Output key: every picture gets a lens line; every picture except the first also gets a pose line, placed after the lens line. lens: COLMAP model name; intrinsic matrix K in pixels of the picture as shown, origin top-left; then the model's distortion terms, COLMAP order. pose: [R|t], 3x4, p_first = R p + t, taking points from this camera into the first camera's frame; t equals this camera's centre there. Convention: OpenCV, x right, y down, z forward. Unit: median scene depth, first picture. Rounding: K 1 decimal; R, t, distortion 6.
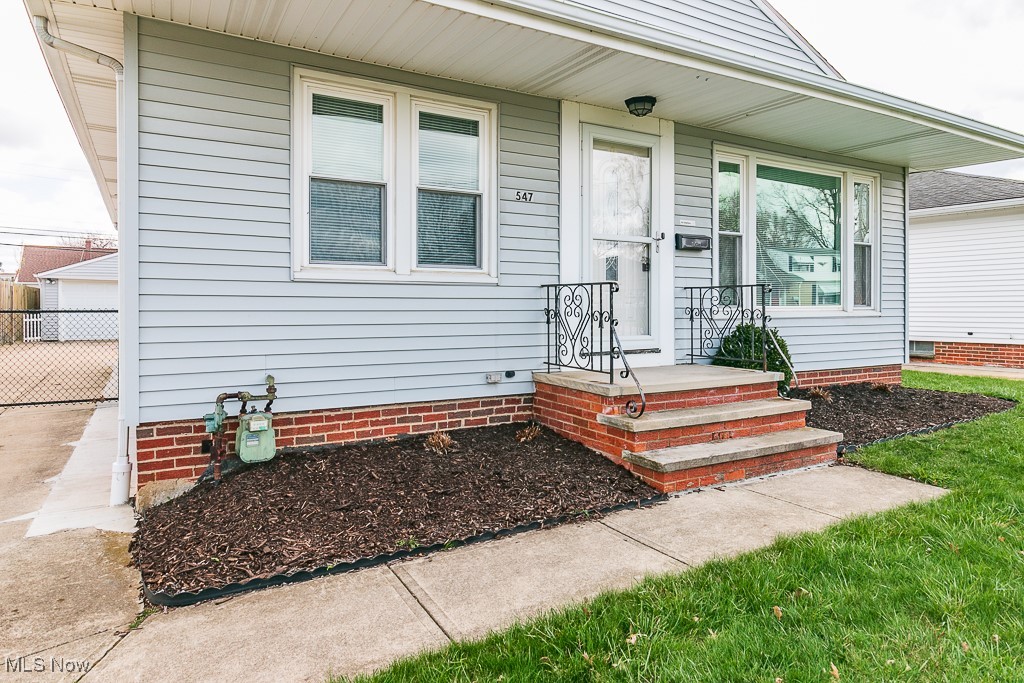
lens RADIAL K [[628.4, 0, 513.1], [0, 628.4, 307.2], [0, 0, 1]] dist [0.005515, 0.000675]
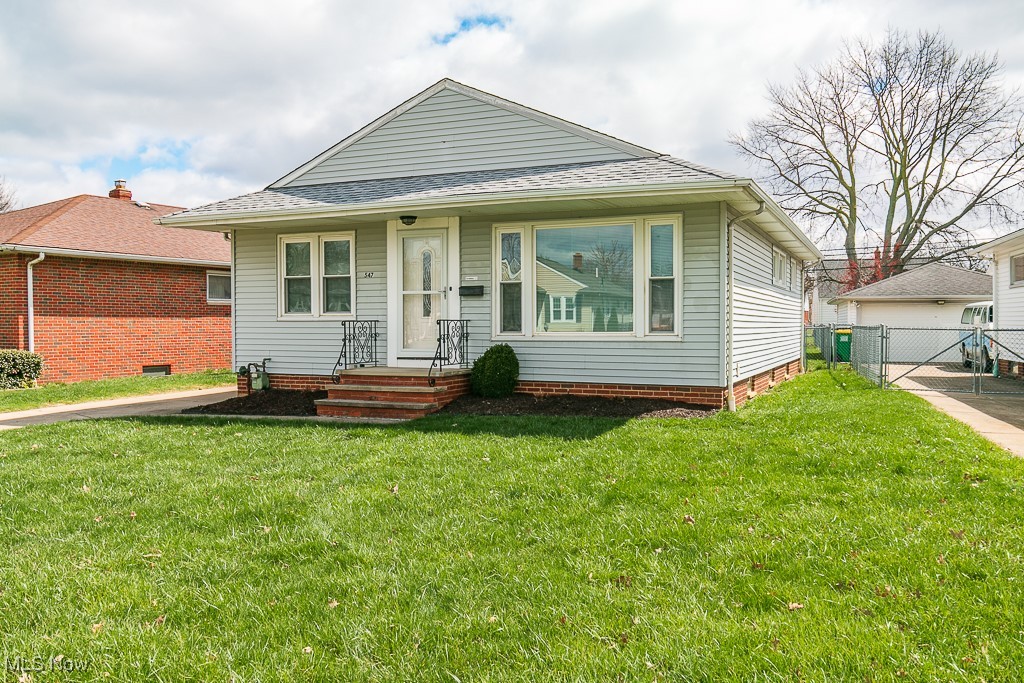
lens RADIAL K [[853.3, 0, 515.0], [0, 853.3, 338.5], [0, 0, 1]] dist [0.010106, 0.001113]
pose [[0.599066, 0.014009, -0.800577, 2.468556], [0.000593, 0.999839, 0.017939, -0.027173], [0.800699, -0.011222, 0.598962, -0.224749]]
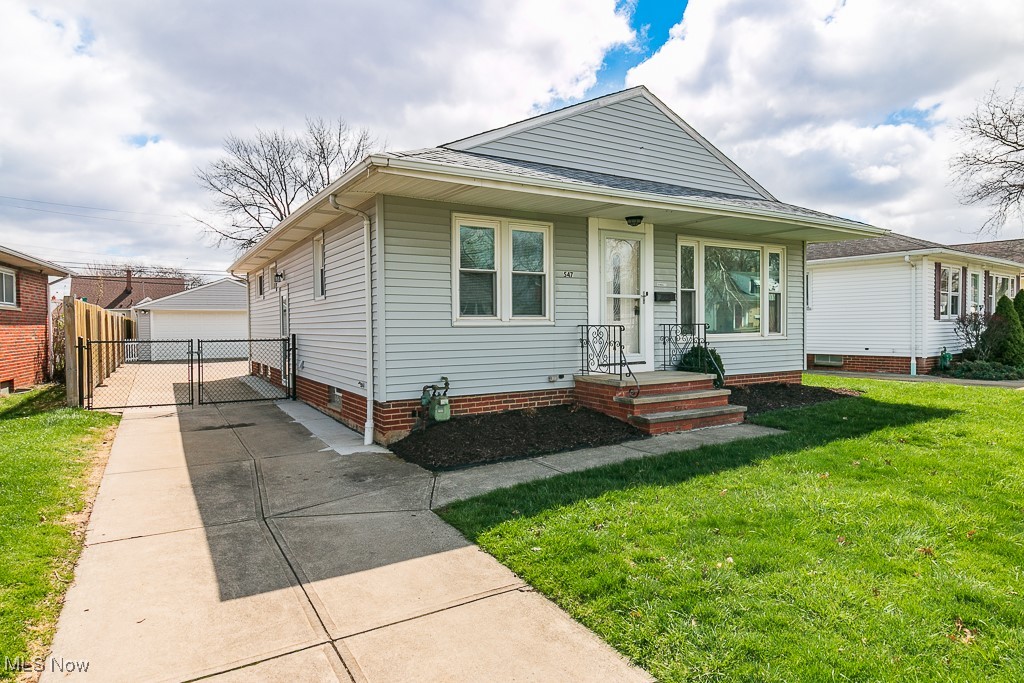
lens RADIAL K [[592.9, 0, 511.2], [0, 592.9, 341.5], [0, 0, 1]] dist [0.003196, 0.000129]
pose [[0.999756, -0.008877, 0.020213, -0.180475], [0.008326, 0.999596, 0.027172, -0.038015], [-0.020446, -0.026997, 0.999426, -0.661278]]
